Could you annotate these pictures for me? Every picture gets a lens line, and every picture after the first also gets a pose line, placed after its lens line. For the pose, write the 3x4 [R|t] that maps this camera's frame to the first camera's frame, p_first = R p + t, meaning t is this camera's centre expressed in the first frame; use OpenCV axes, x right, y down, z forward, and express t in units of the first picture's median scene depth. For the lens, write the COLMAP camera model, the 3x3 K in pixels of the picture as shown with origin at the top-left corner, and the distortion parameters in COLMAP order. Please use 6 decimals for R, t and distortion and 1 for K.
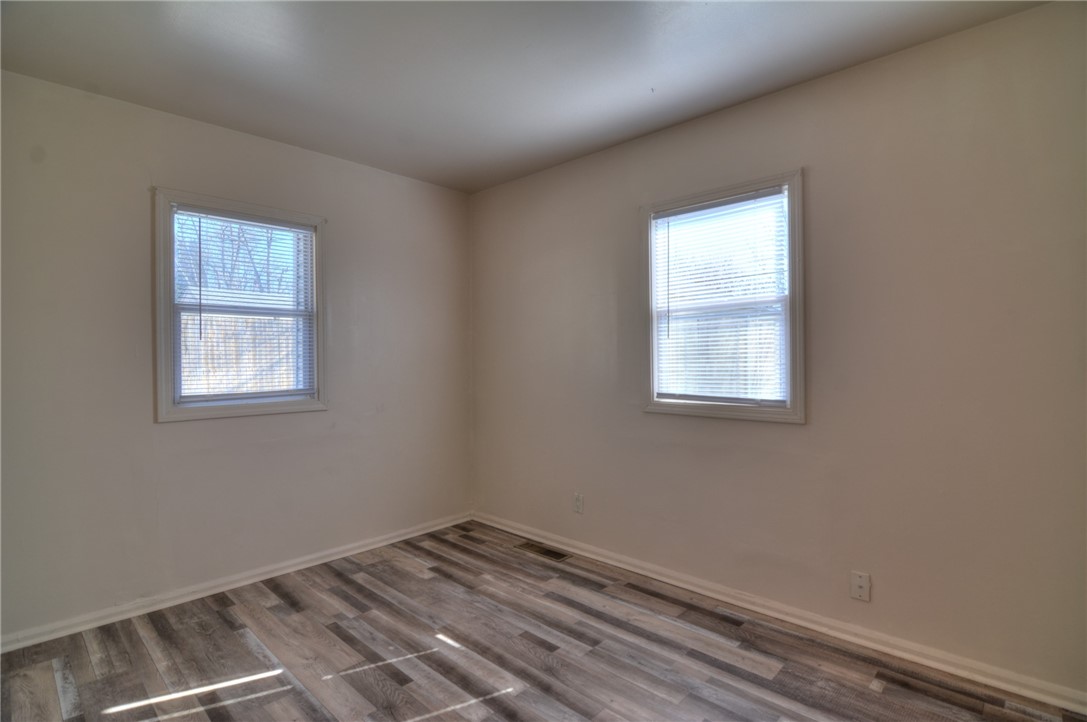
lens RADIAL K [[524.5, 0, 544.3], [0, 524.5, 361.3], [0, 0, 1]] dist [-0.009766, -0.006951]
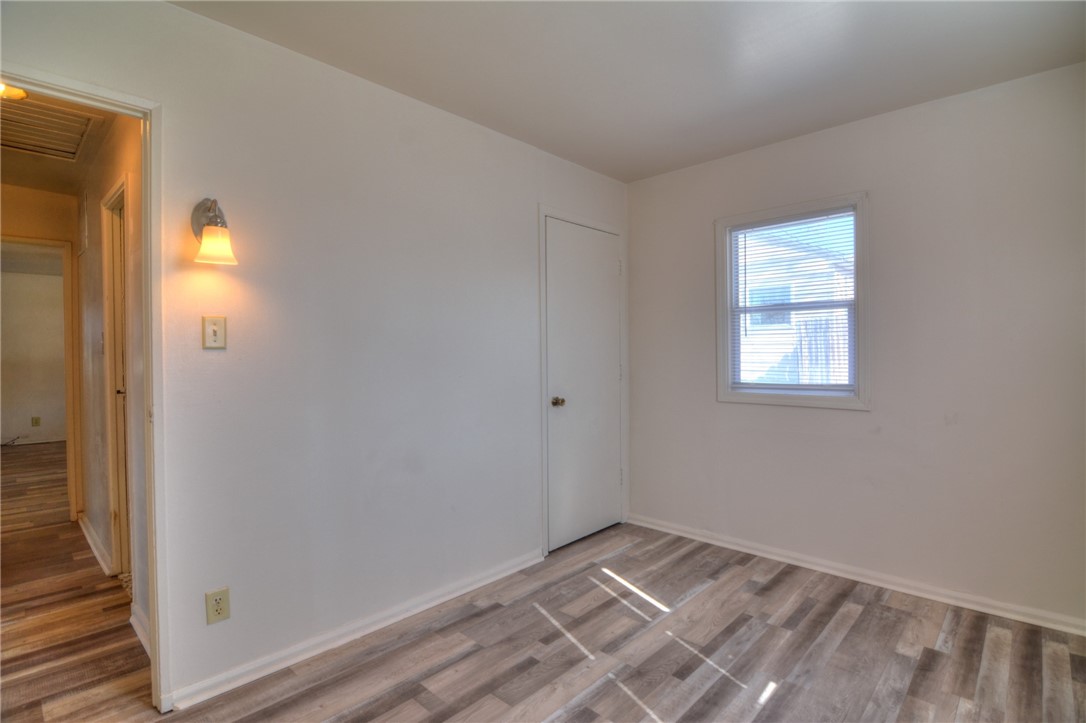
lens RADIAL K [[524.0, 0, 544.0], [0, 524.0, 359.4], [0, 0, 1]] dist [-0.009766, -0.006951]
pose [[0.003426, 0.020856, -0.999777, 0.556860], [0.001493, 0.999781, 0.020861, -0.014643], [0.999993, -0.001564, 0.003394, 0.562222]]
